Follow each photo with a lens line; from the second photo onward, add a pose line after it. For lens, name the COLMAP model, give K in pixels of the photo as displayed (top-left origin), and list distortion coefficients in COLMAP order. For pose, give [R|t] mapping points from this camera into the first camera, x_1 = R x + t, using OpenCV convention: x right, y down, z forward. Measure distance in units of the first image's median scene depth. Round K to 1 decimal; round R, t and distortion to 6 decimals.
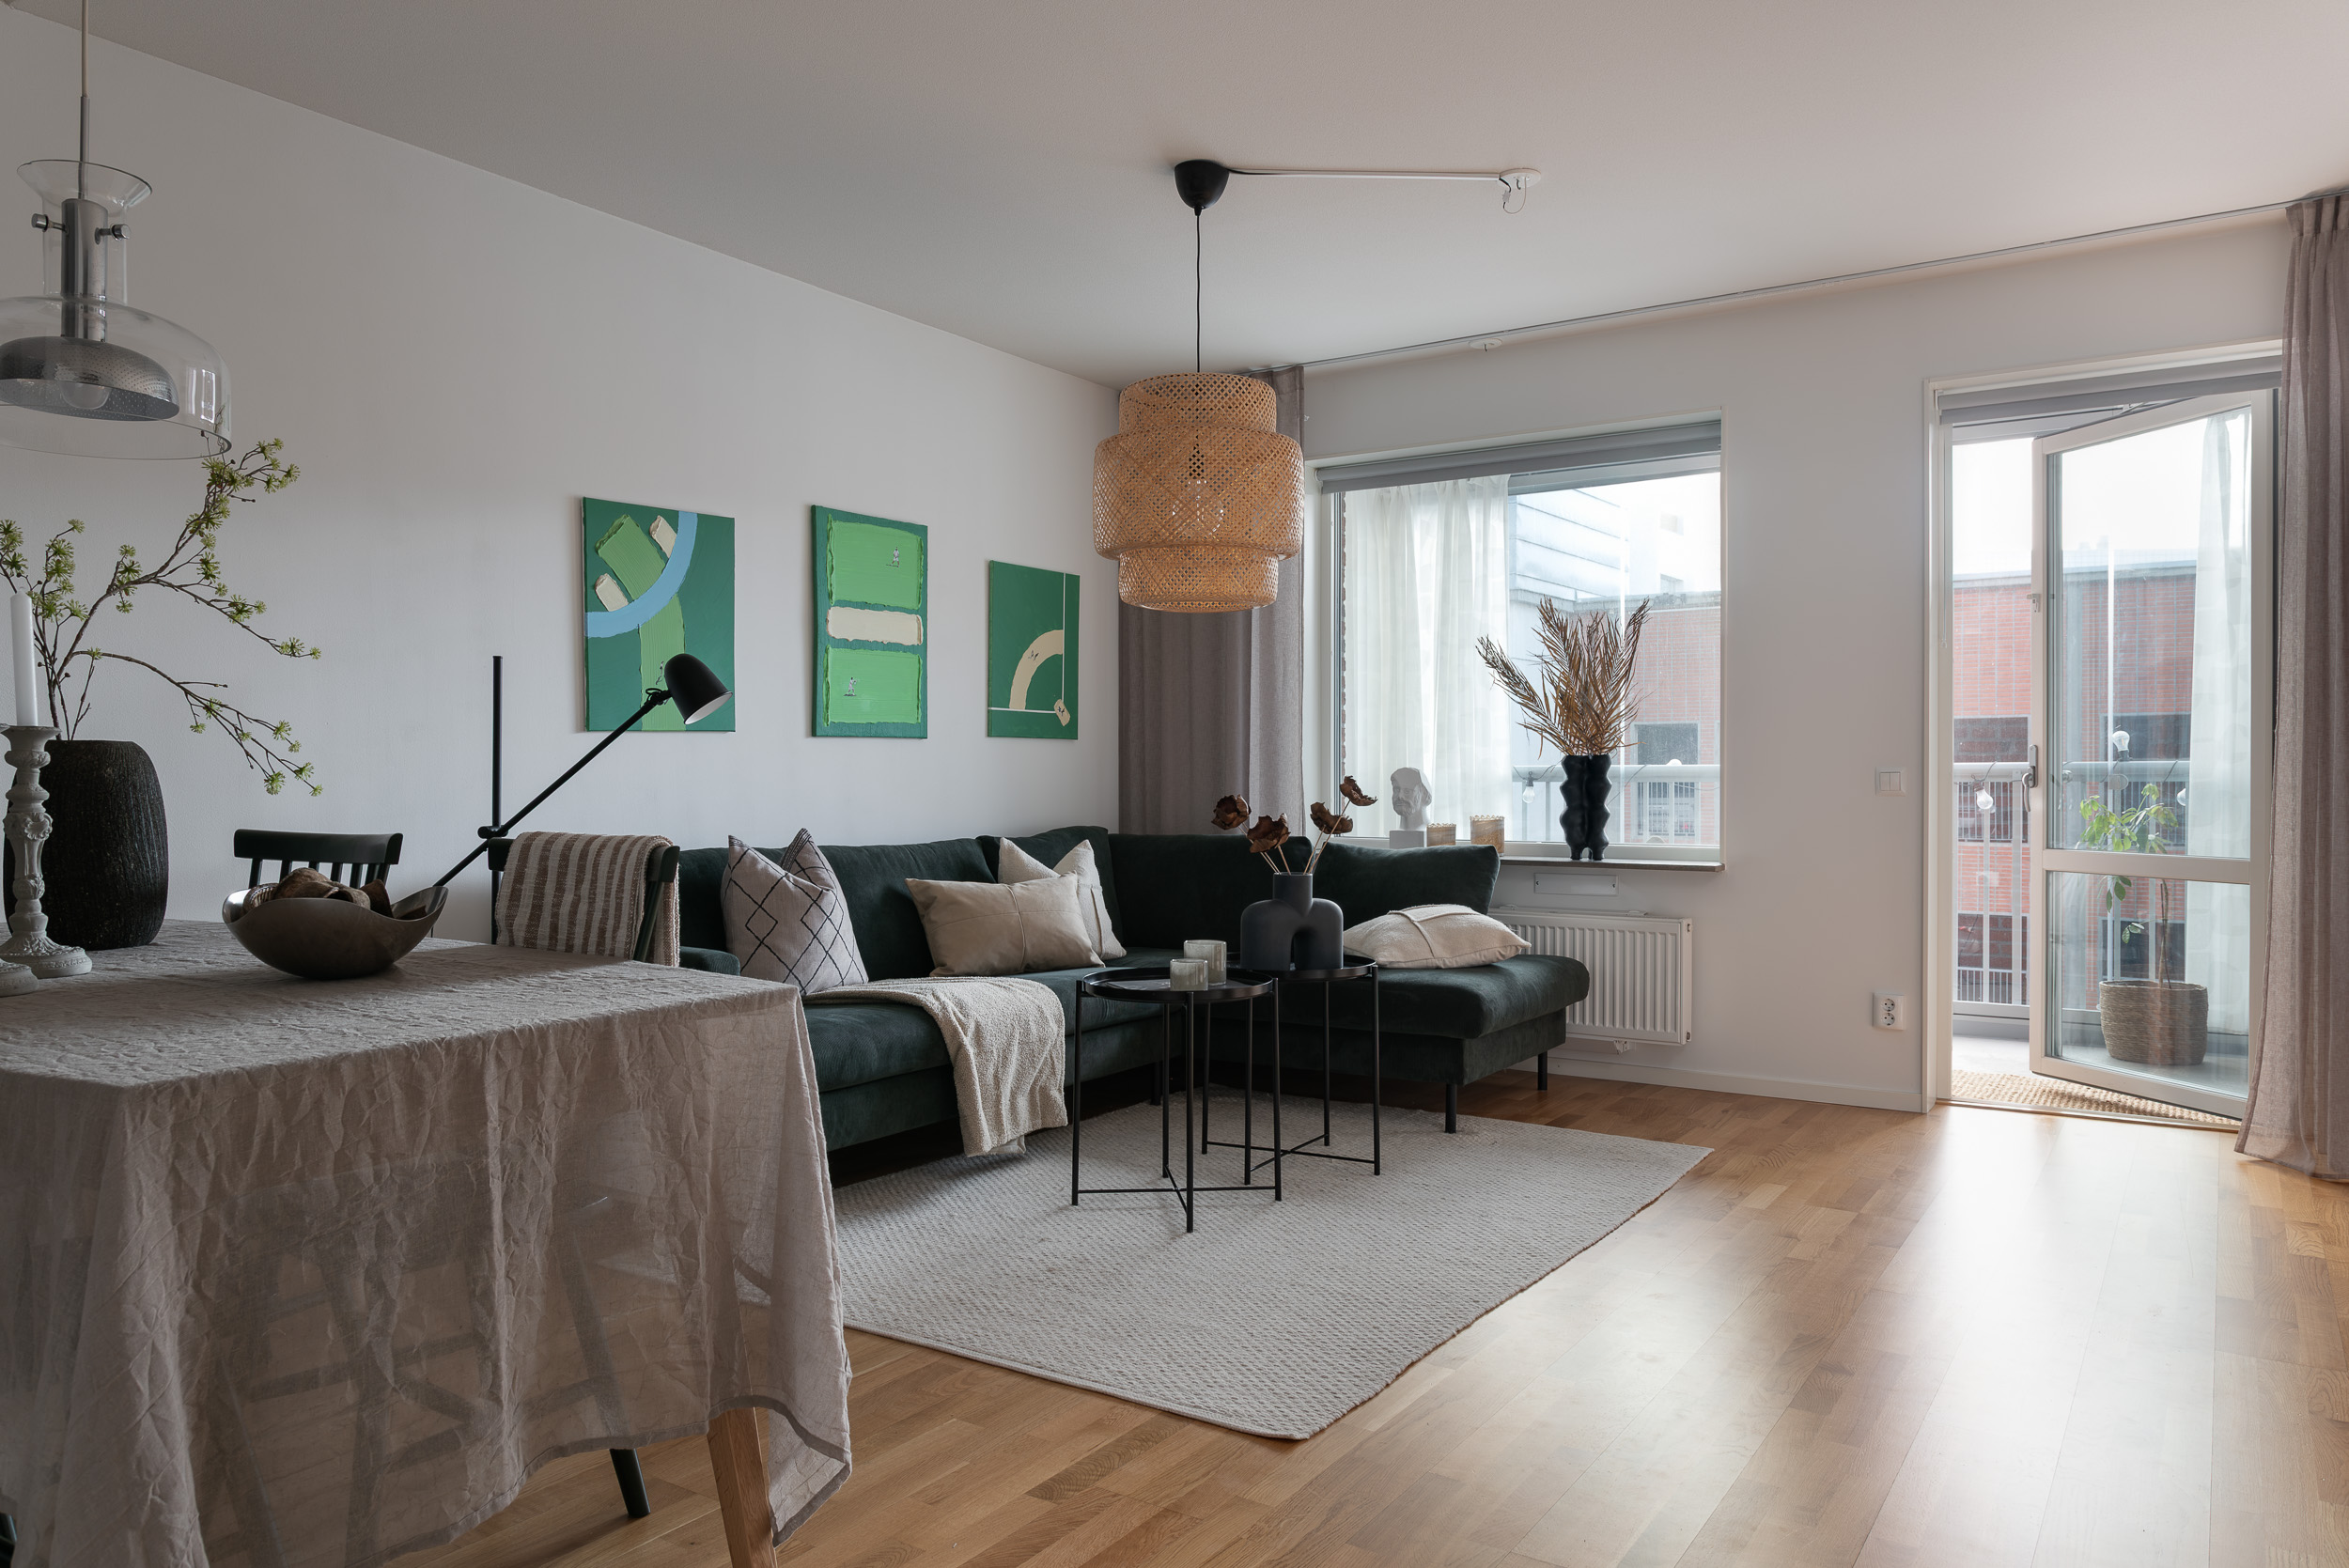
lens RADIAL K [[1607.0, 0, 1162.1], [0, 1607.0, 788.9], [0, 0, 1]] dist [-0.006761, 0.000635]
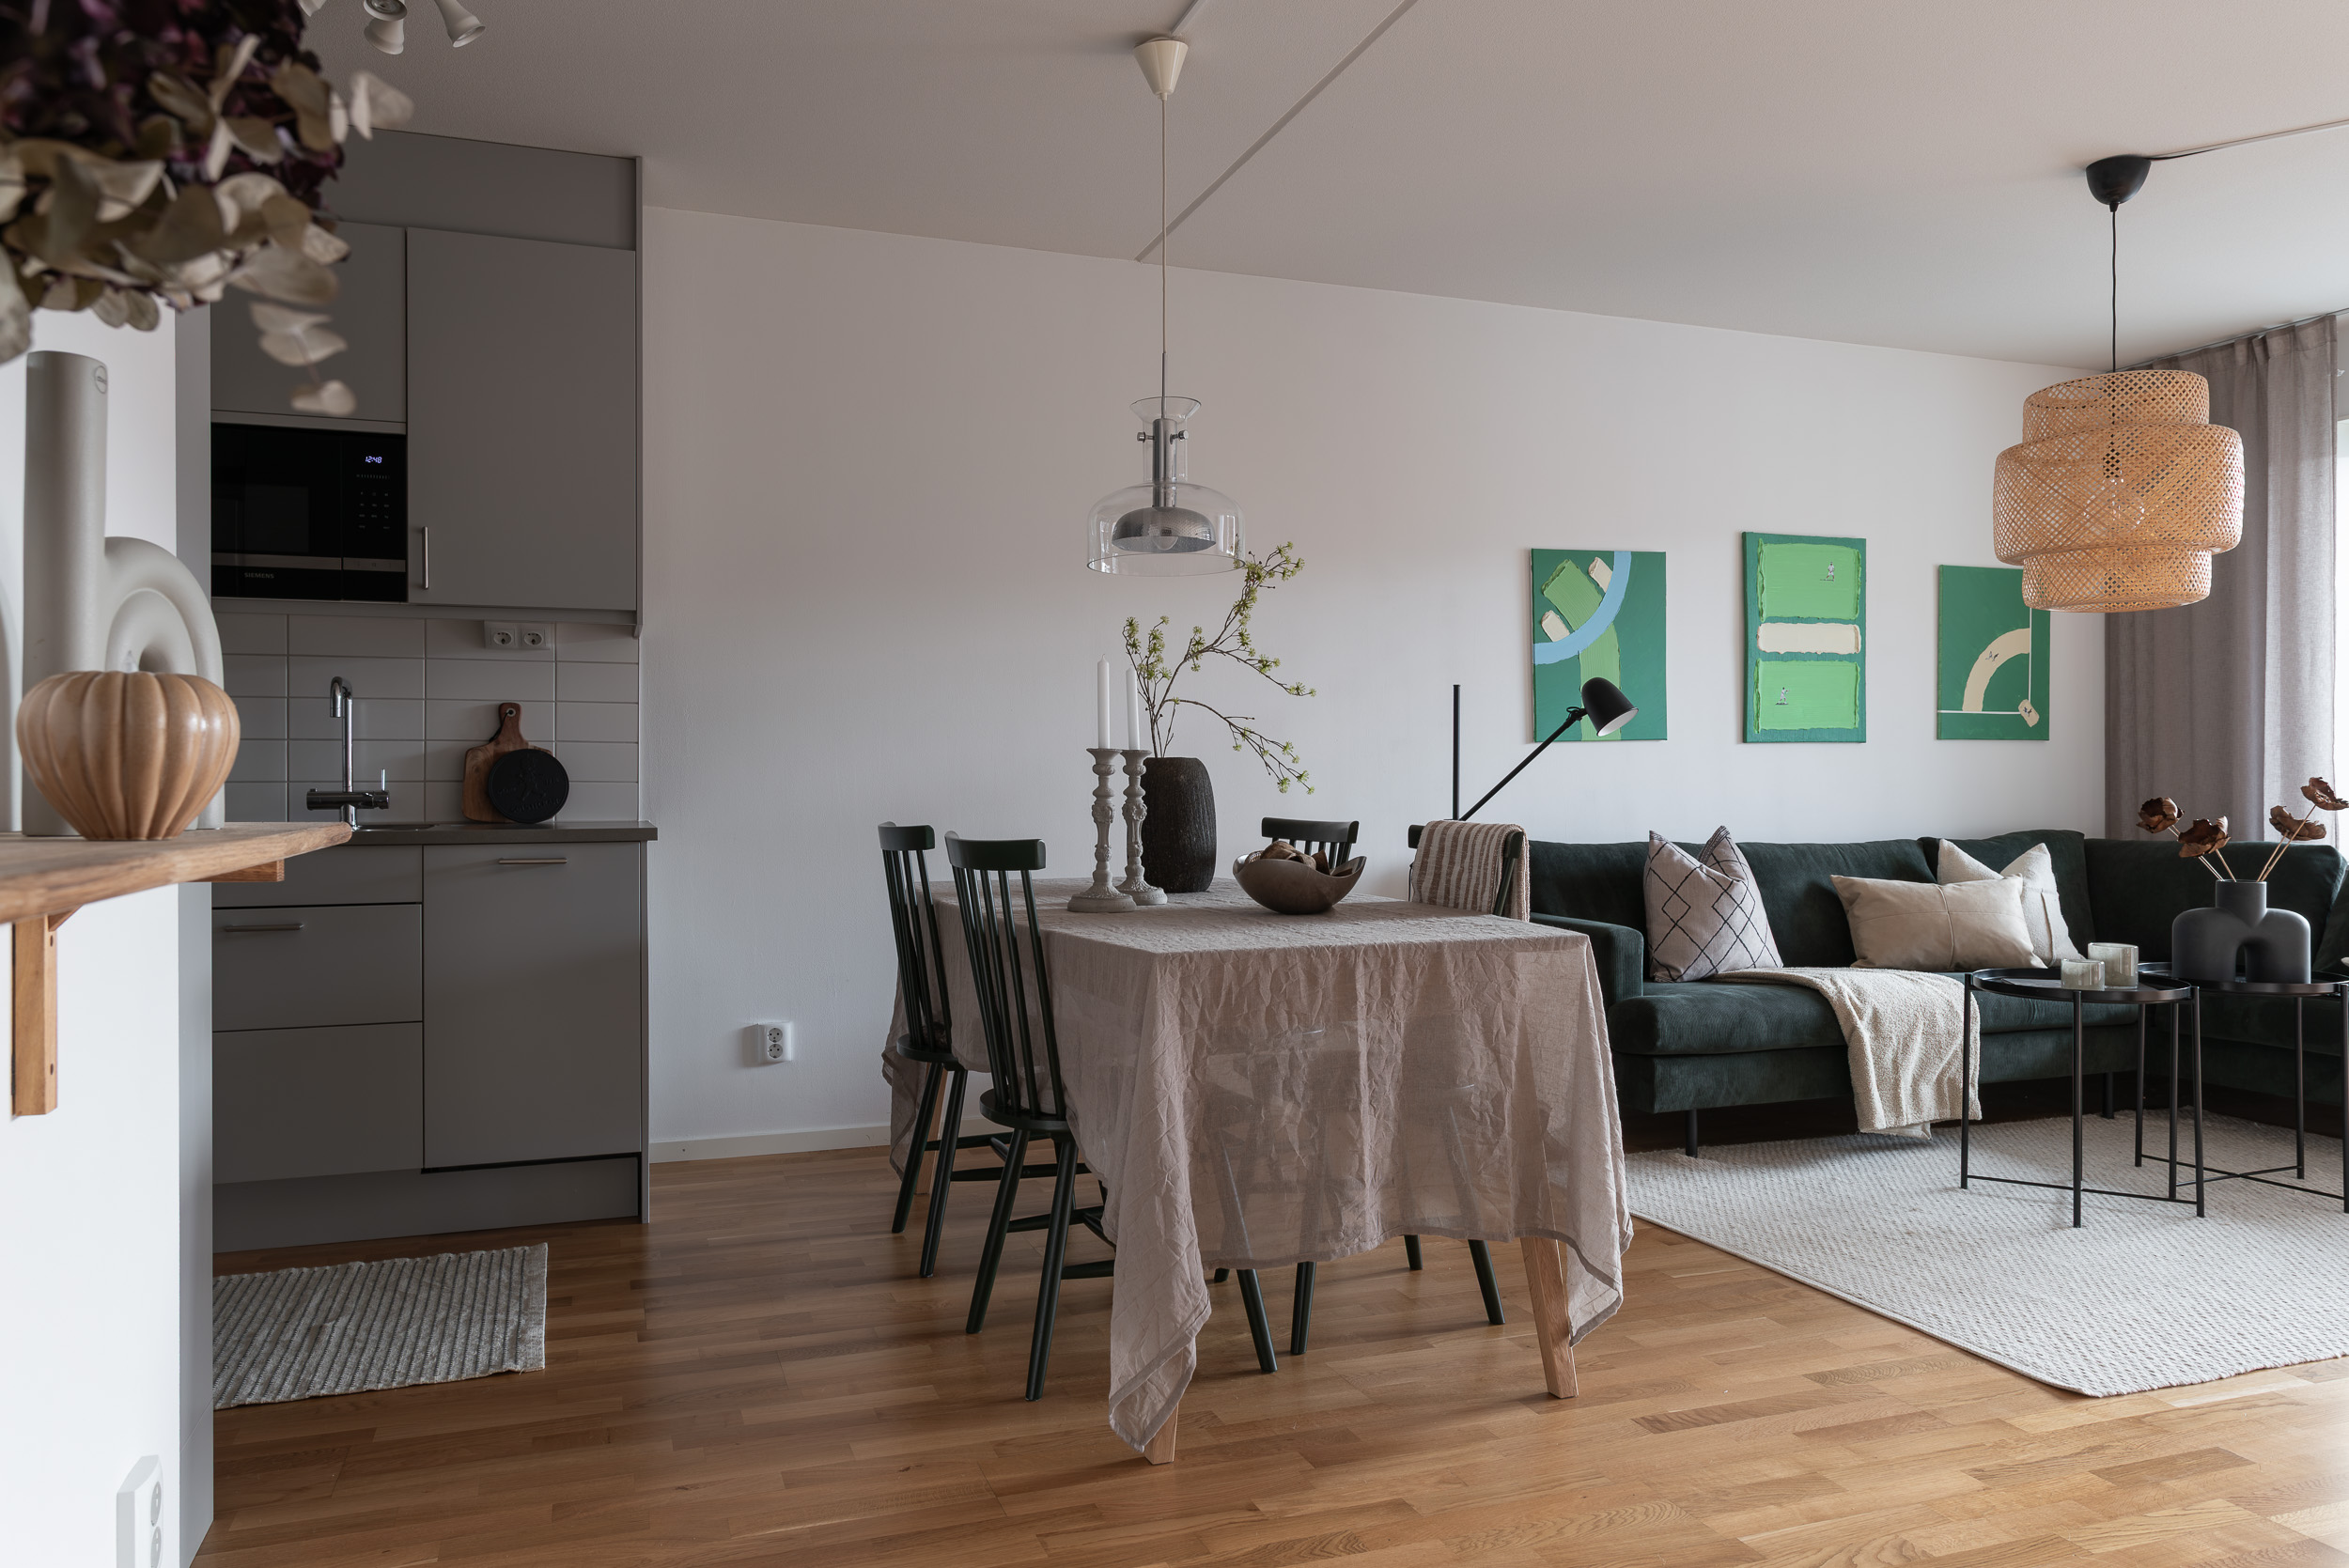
lens RADIAL K [[1607.0, 0, 1162.1], [0, 1607.0, 788.9], [0, 0, 1]] dist [-0.006761, 0.000635]
pose [[0.806354, 0.001166, -0.591432, 0.196868], [-0.002161, 0.999997, -0.000974, 0.001275], [0.591429, 0.002063, 0.806355, -0.210003]]
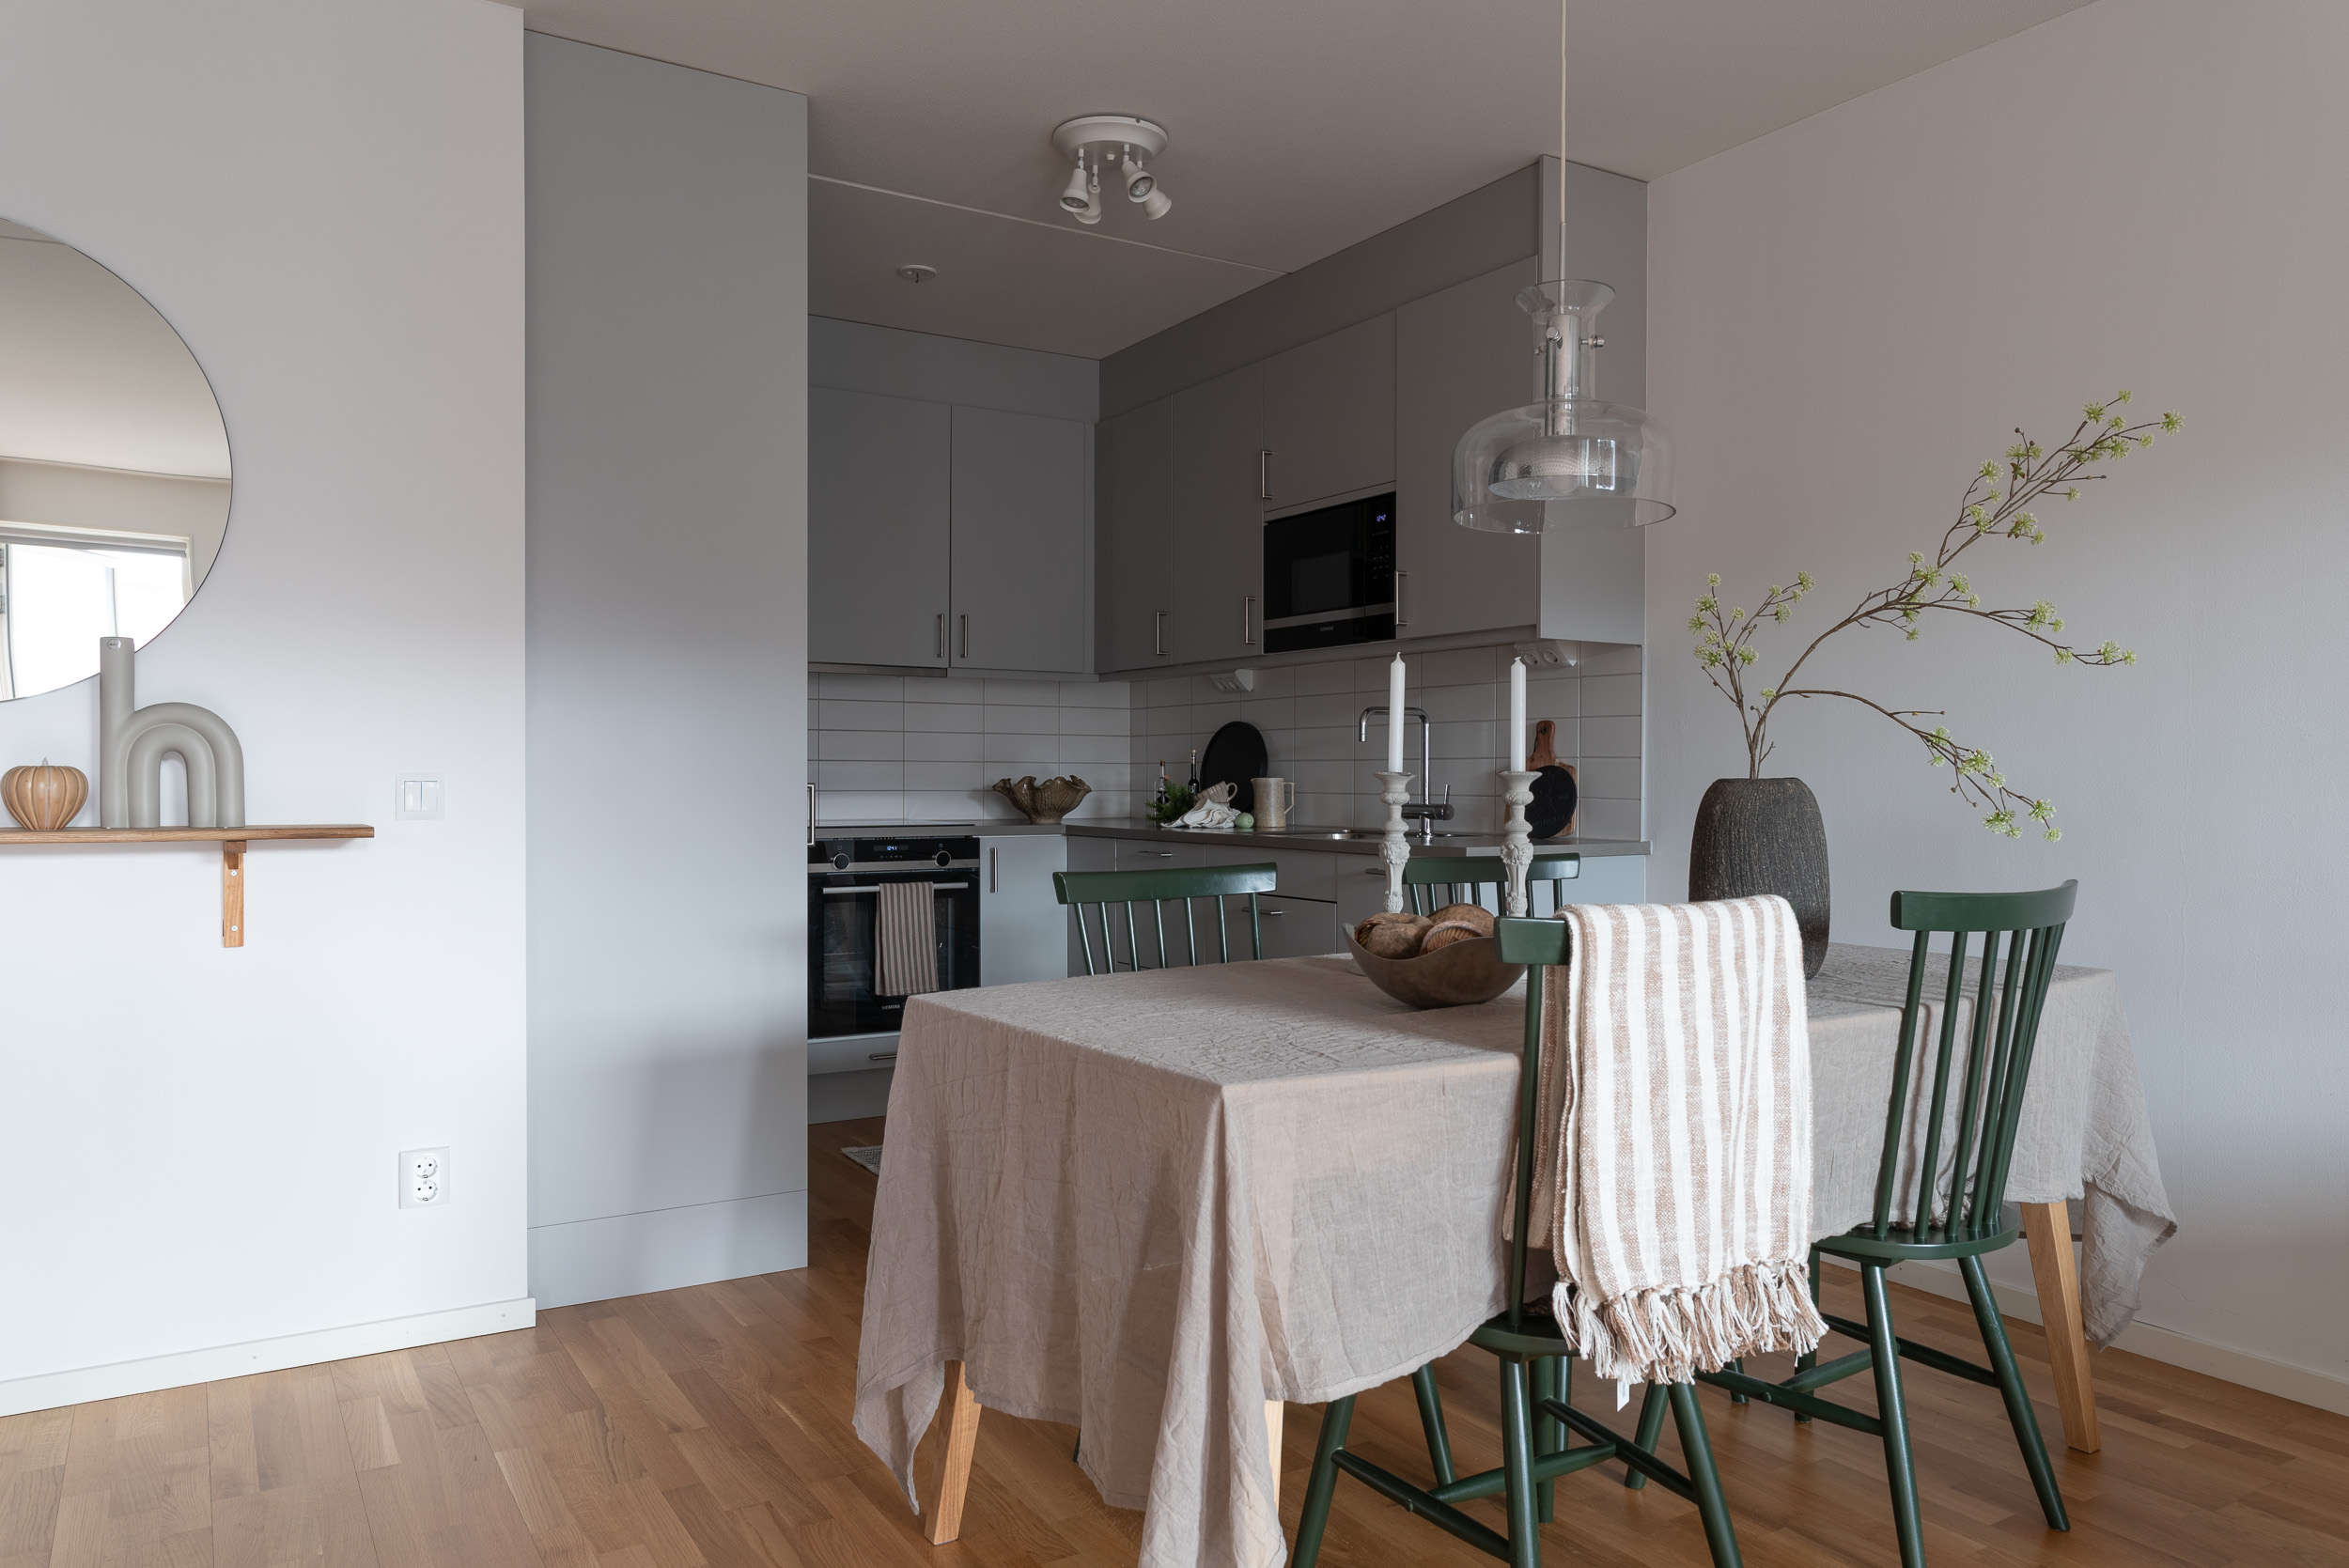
lens RADIAL K [[1607.0, 0, 1162.1], [0, 1607.0, 788.9], [0, 0, 1]] dist [-0.006761, 0.000635]
pose [[-0.418705, 0.006864, -0.908096, 0.370324], [-0.006635, 0.999922, 0.010617, -0.026406], [0.908098, 0.010471, -0.418627, 0.901738]]
